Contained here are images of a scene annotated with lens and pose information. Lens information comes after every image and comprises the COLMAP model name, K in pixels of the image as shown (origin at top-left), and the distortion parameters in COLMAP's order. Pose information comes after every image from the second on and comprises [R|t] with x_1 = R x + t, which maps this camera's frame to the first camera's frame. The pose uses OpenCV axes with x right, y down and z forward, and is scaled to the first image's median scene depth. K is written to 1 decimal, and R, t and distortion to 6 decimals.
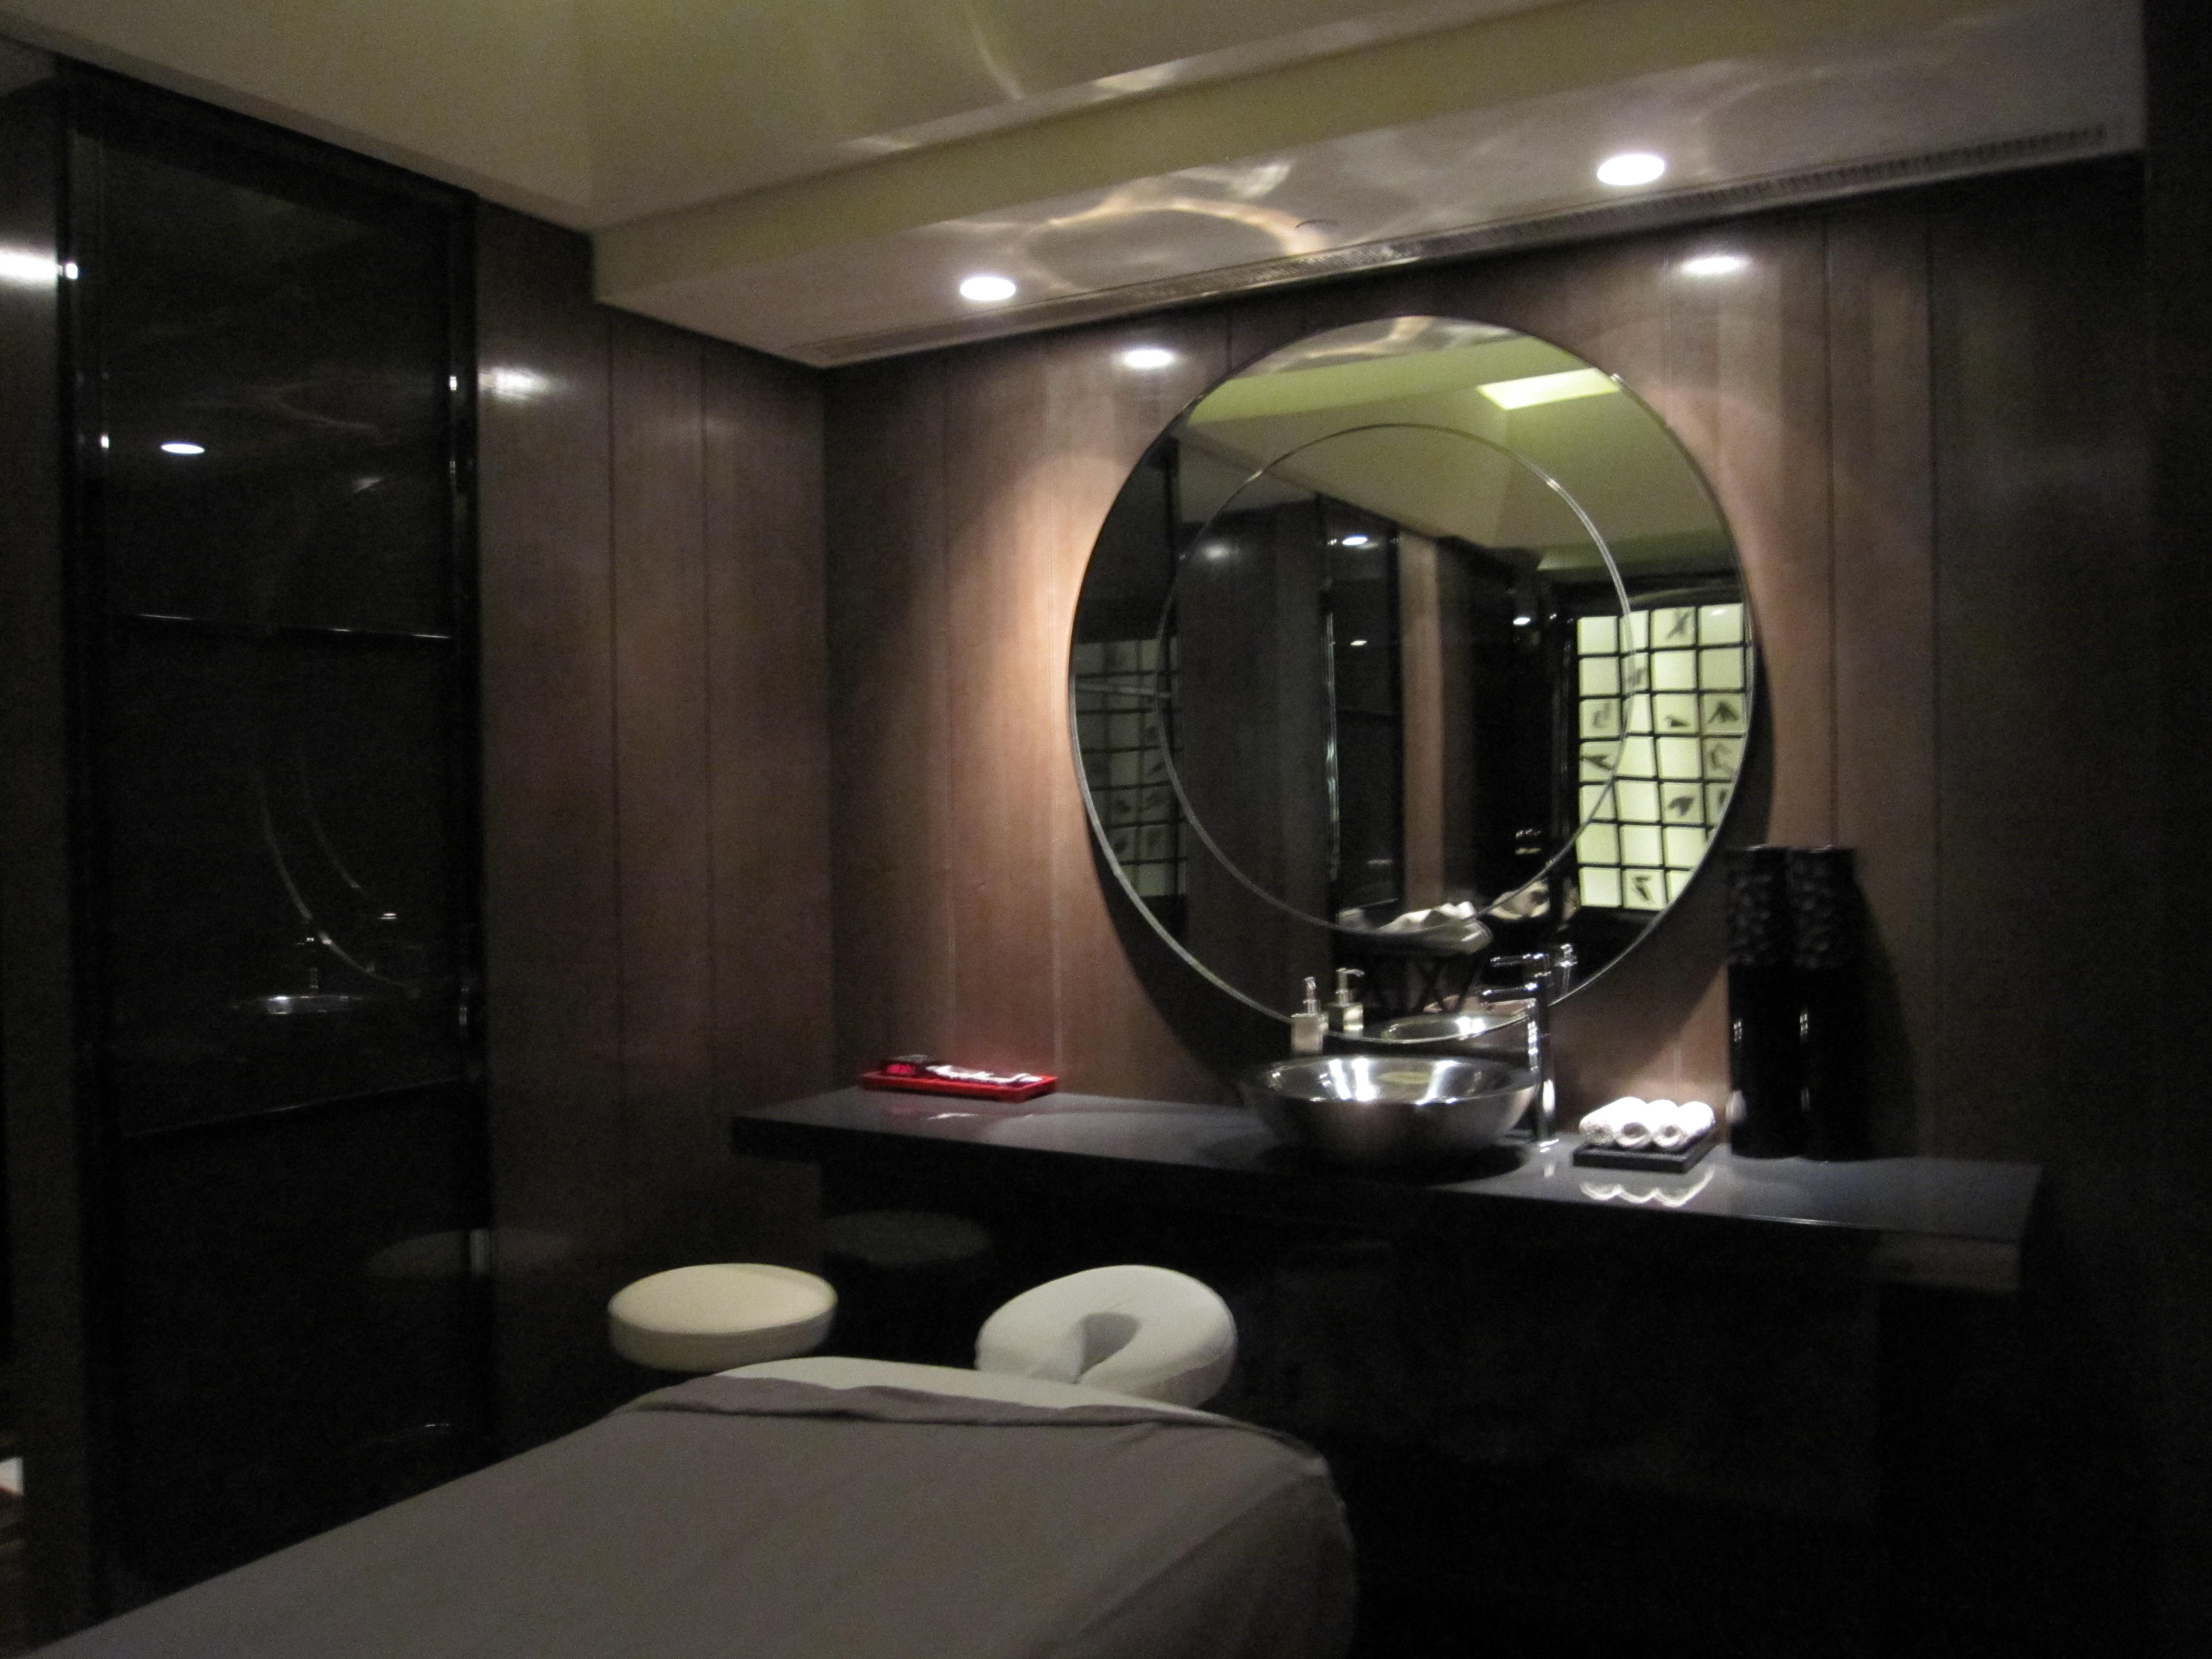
lens RADIAL K [[1777.0, 0, 1086.6], [0, 1777.0, 828.2], [0, 0, 1]] dist [-0.059306, 0.008889]
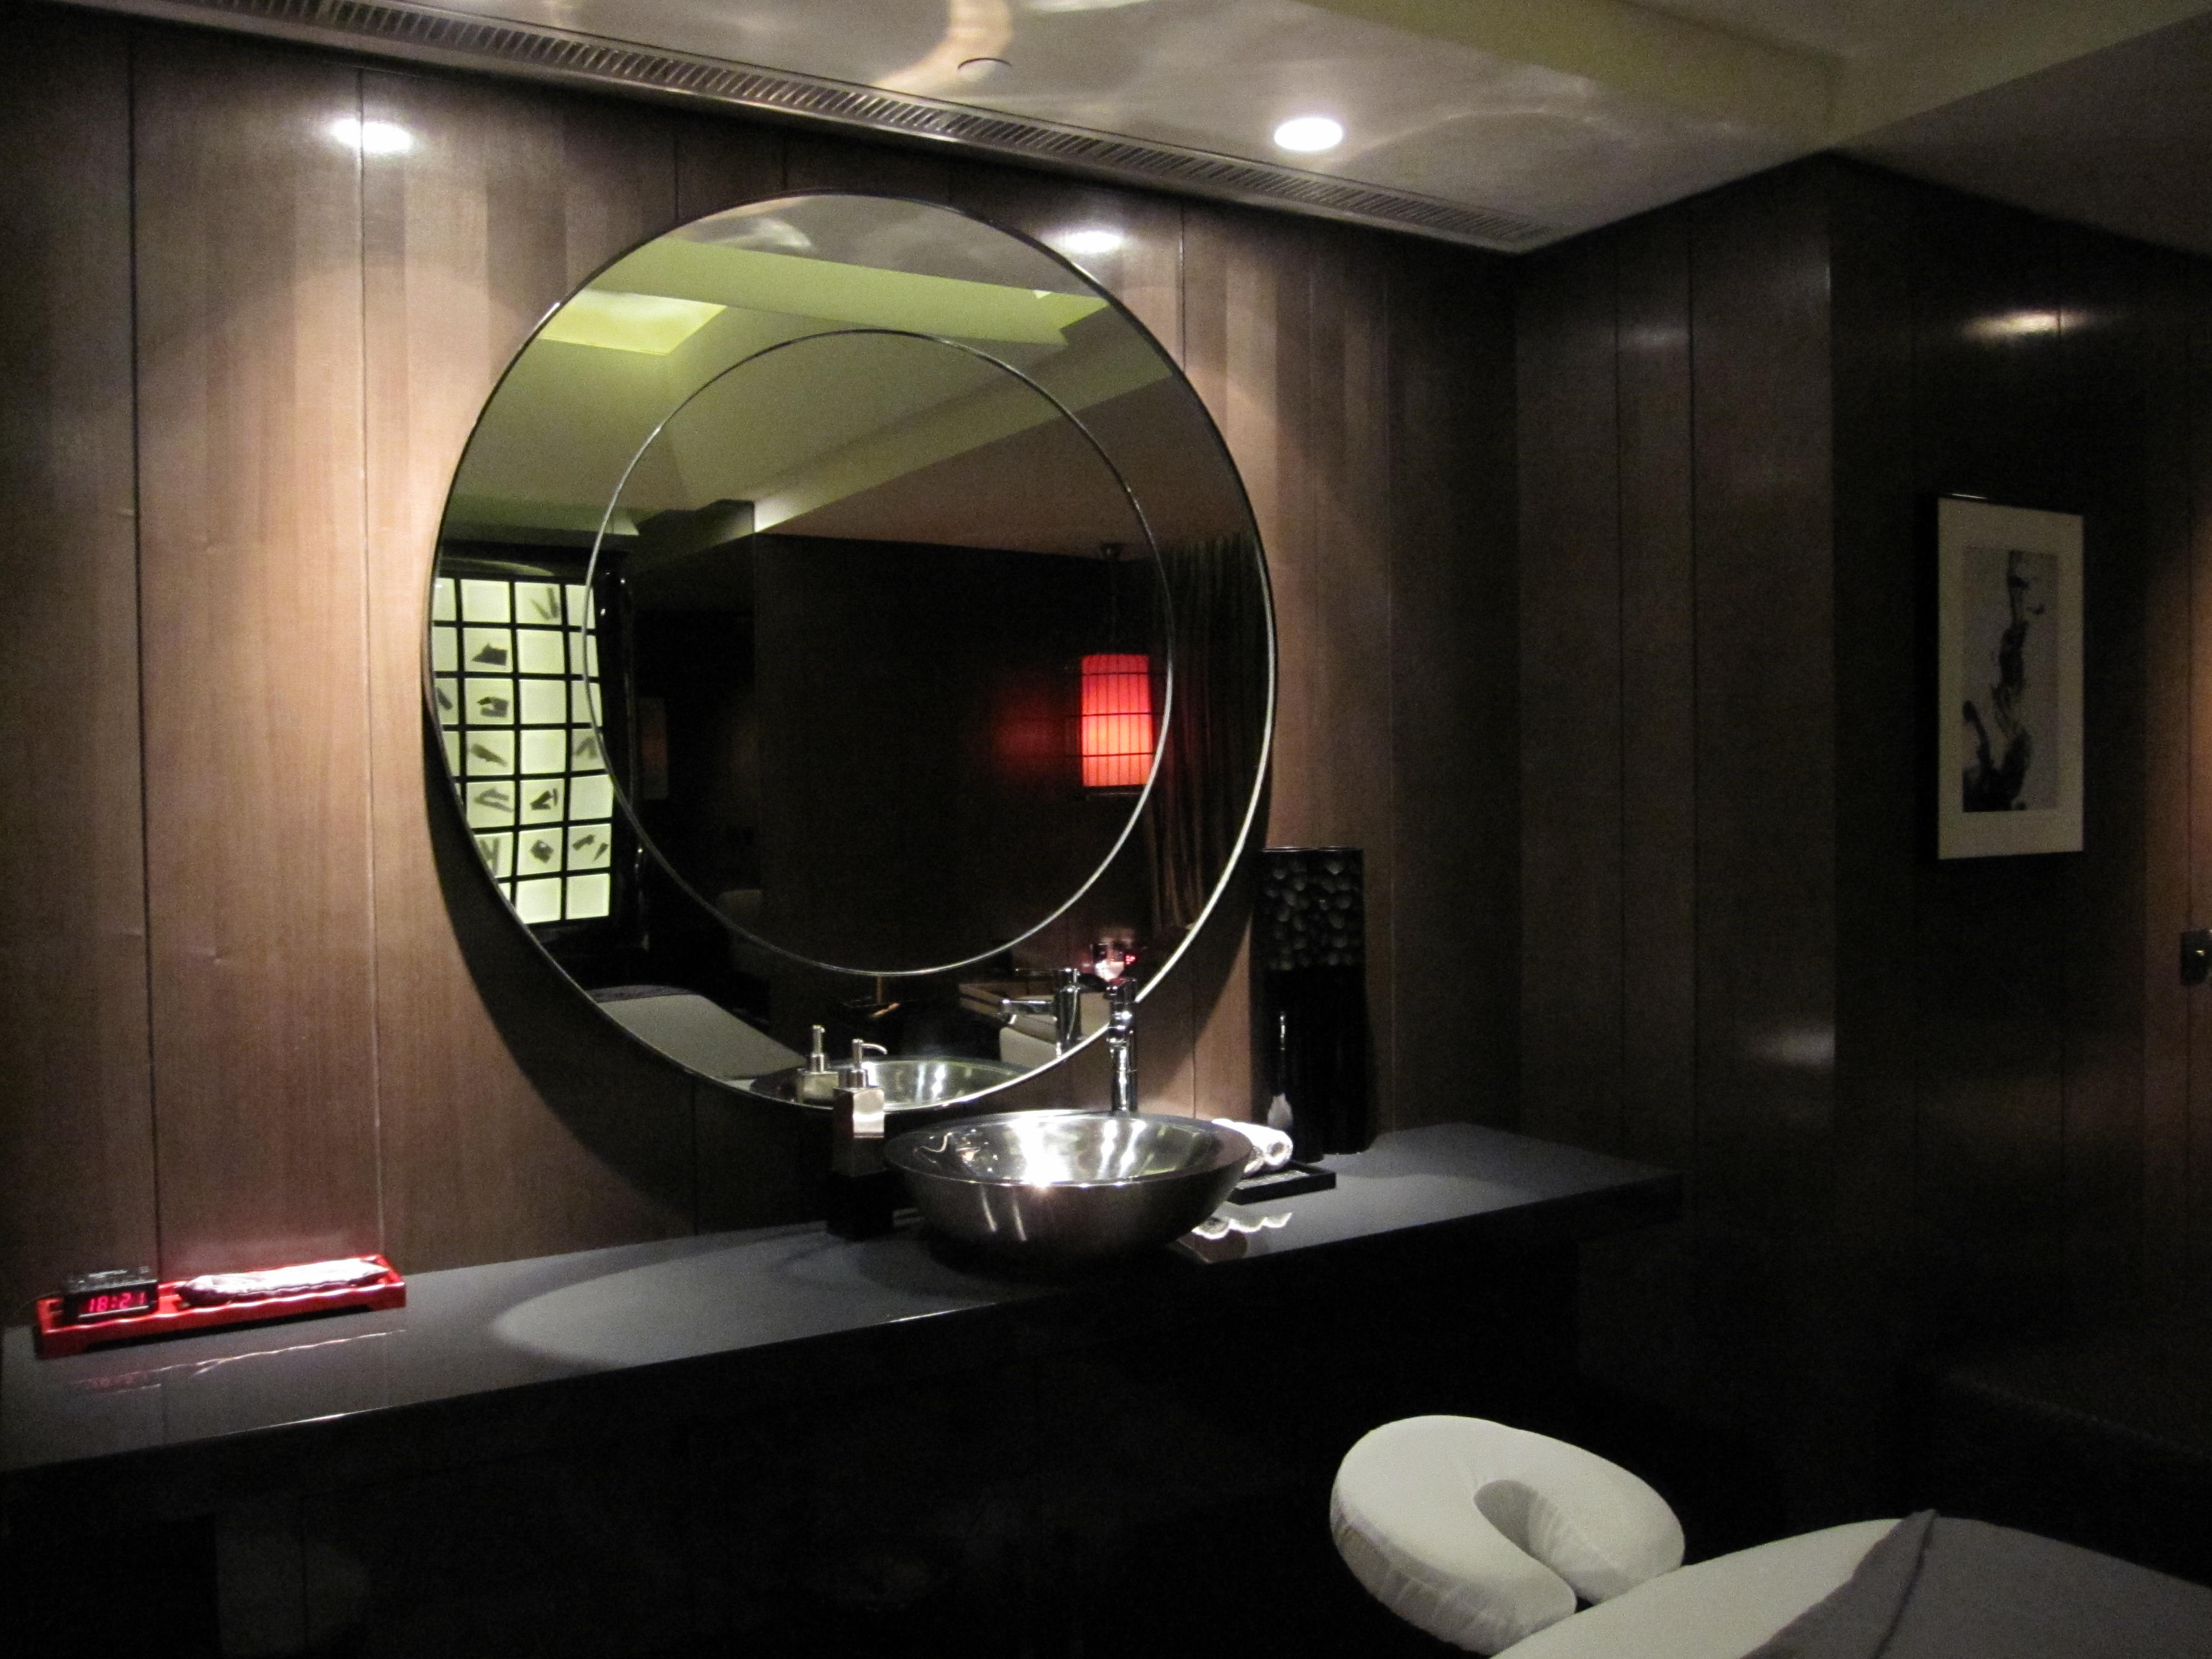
lens RADIAL K [[1777.0, 0, 1088.0], [0, 1777.0, 828.6], [0, 0, 1]] dist [-0.059306, 0.008889]
pose [[0.498066, -0.019433, 0.866922, -0.496104], [0.015124, 0.999791, 0.013722, -0.016556], [-0.867007, 0.006277, 0.498256, 0.550073]]
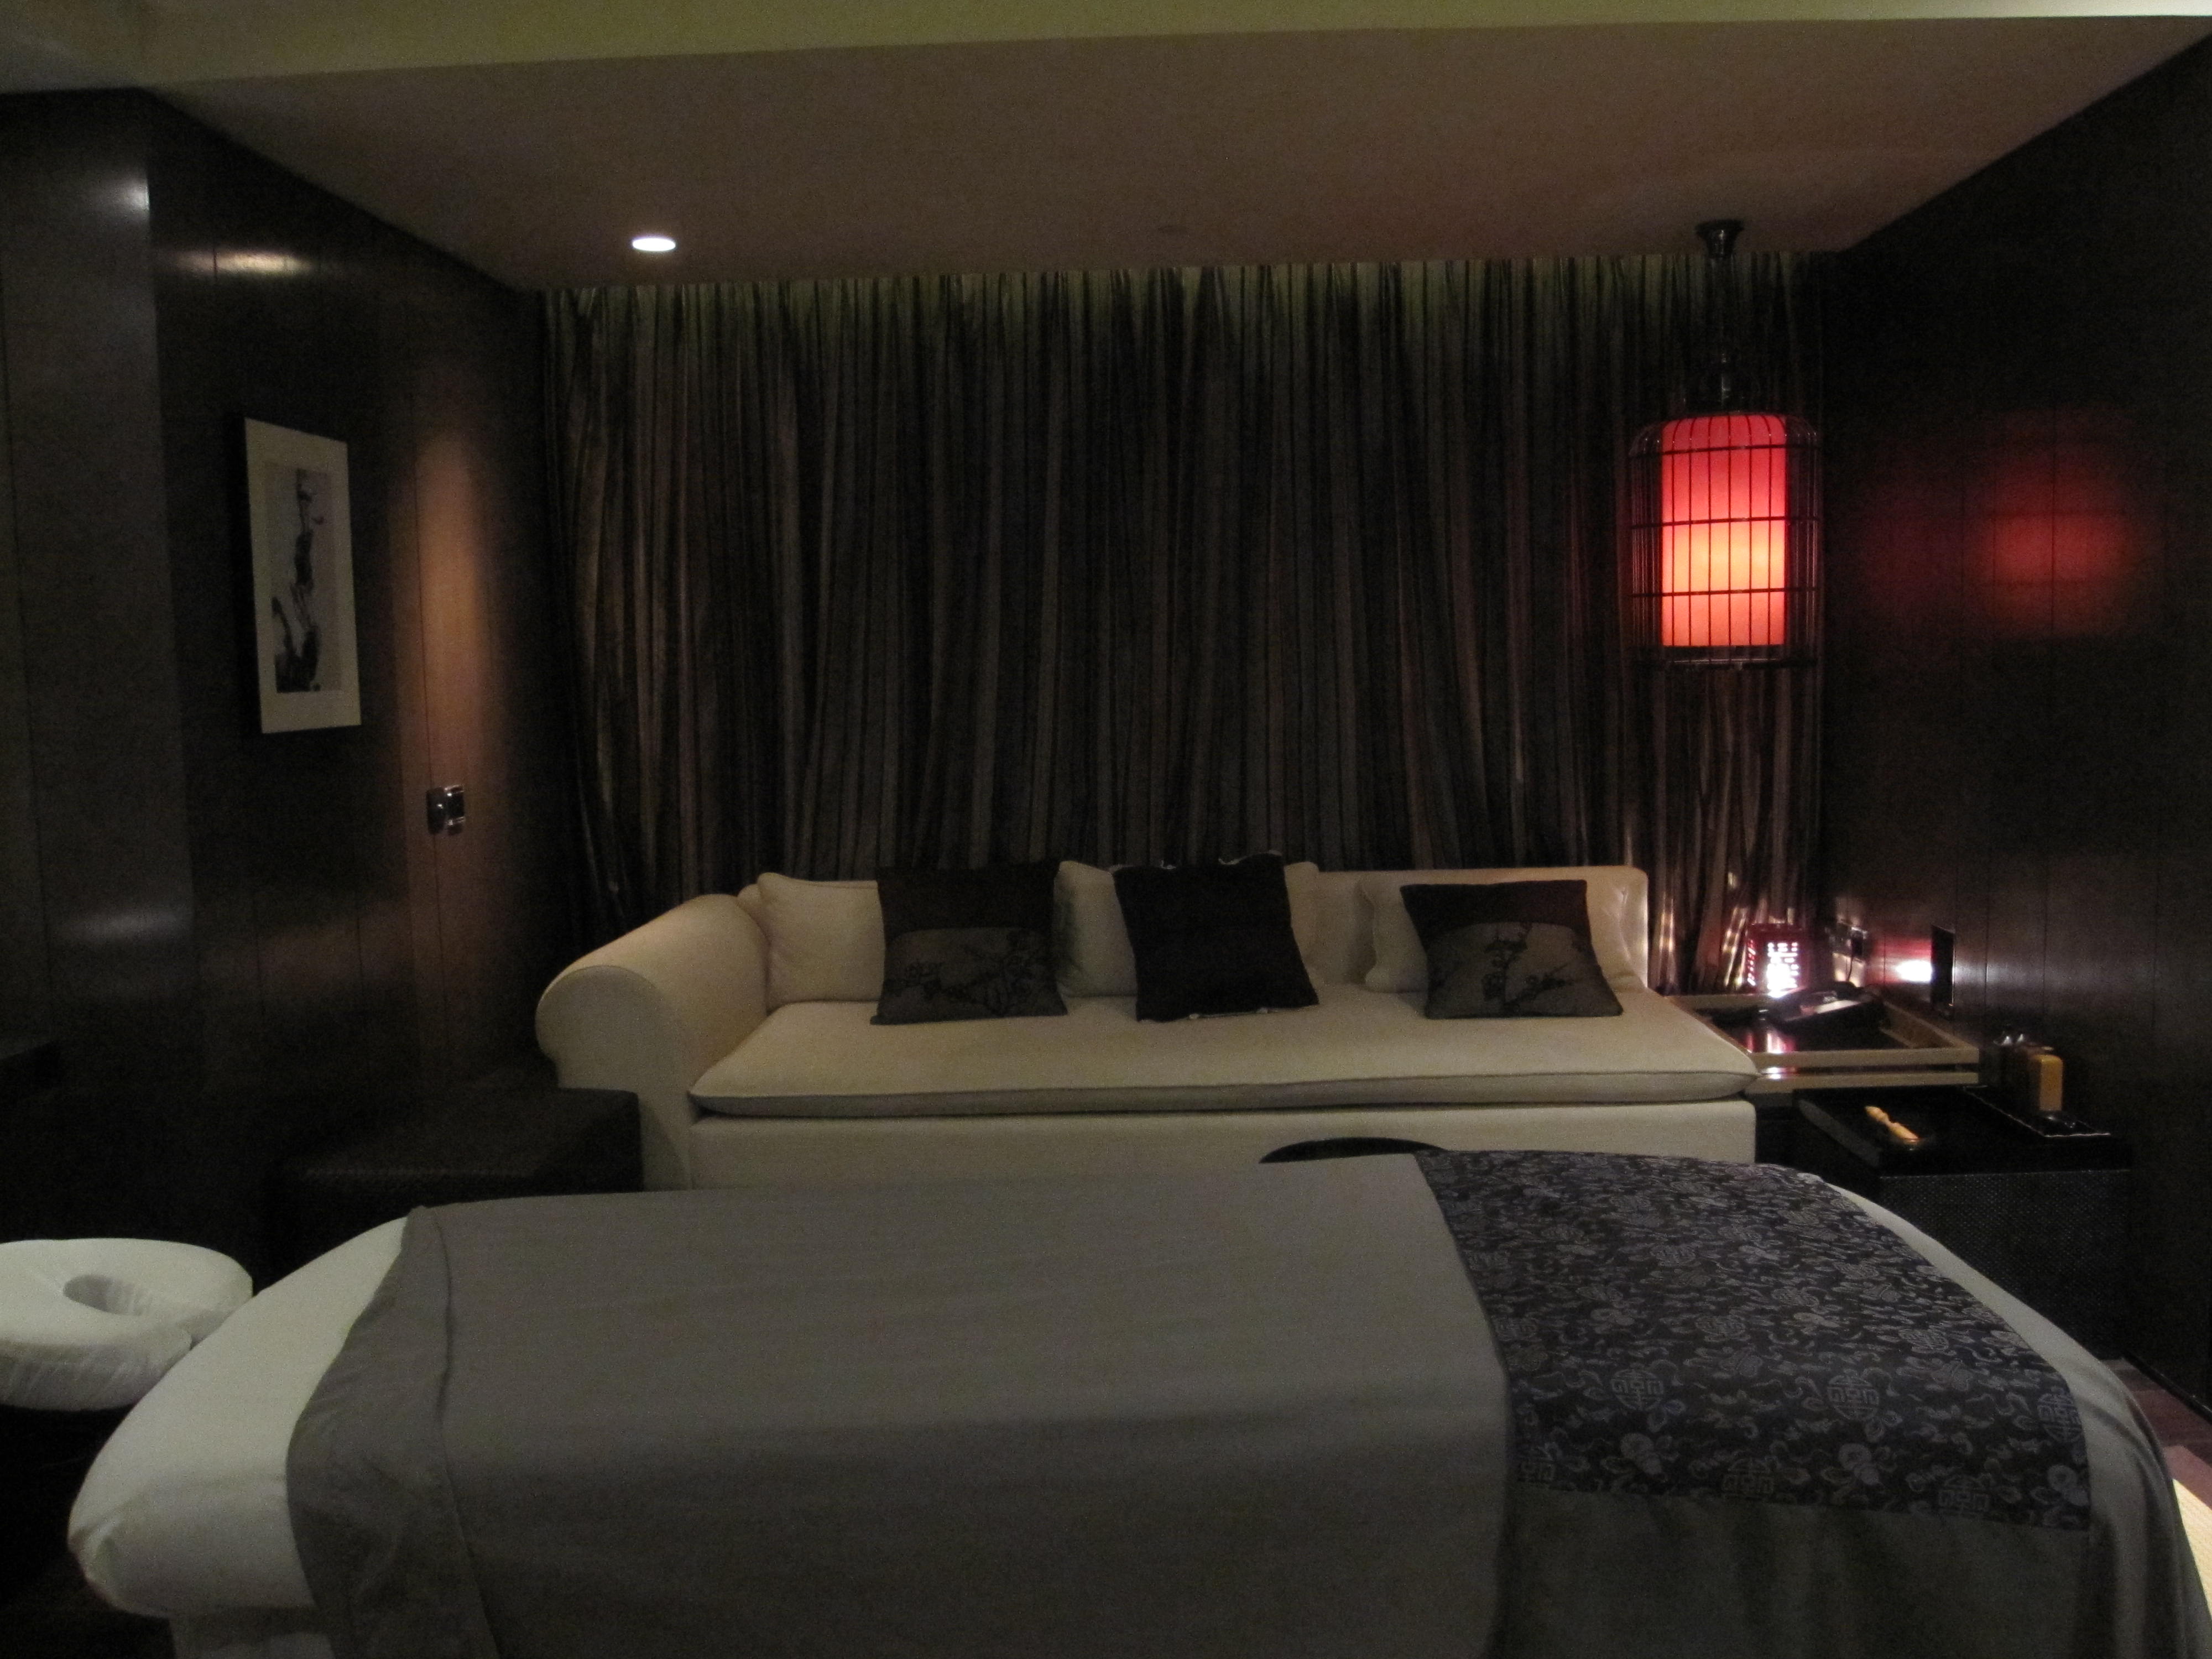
lens RADIAL K [[1777.0, 0, 1108.1], [0, 1777.0, 825.9], [0, 0, 1]] dist [-0.059306, 0.008889]
pose [[-0.470033, -0.059743, 0.880624, -0.645135], [0.035618, 0.995610, 0.086555, 0.000226], [-0.881930, 0.072050, -0.465842, 0.662664]]
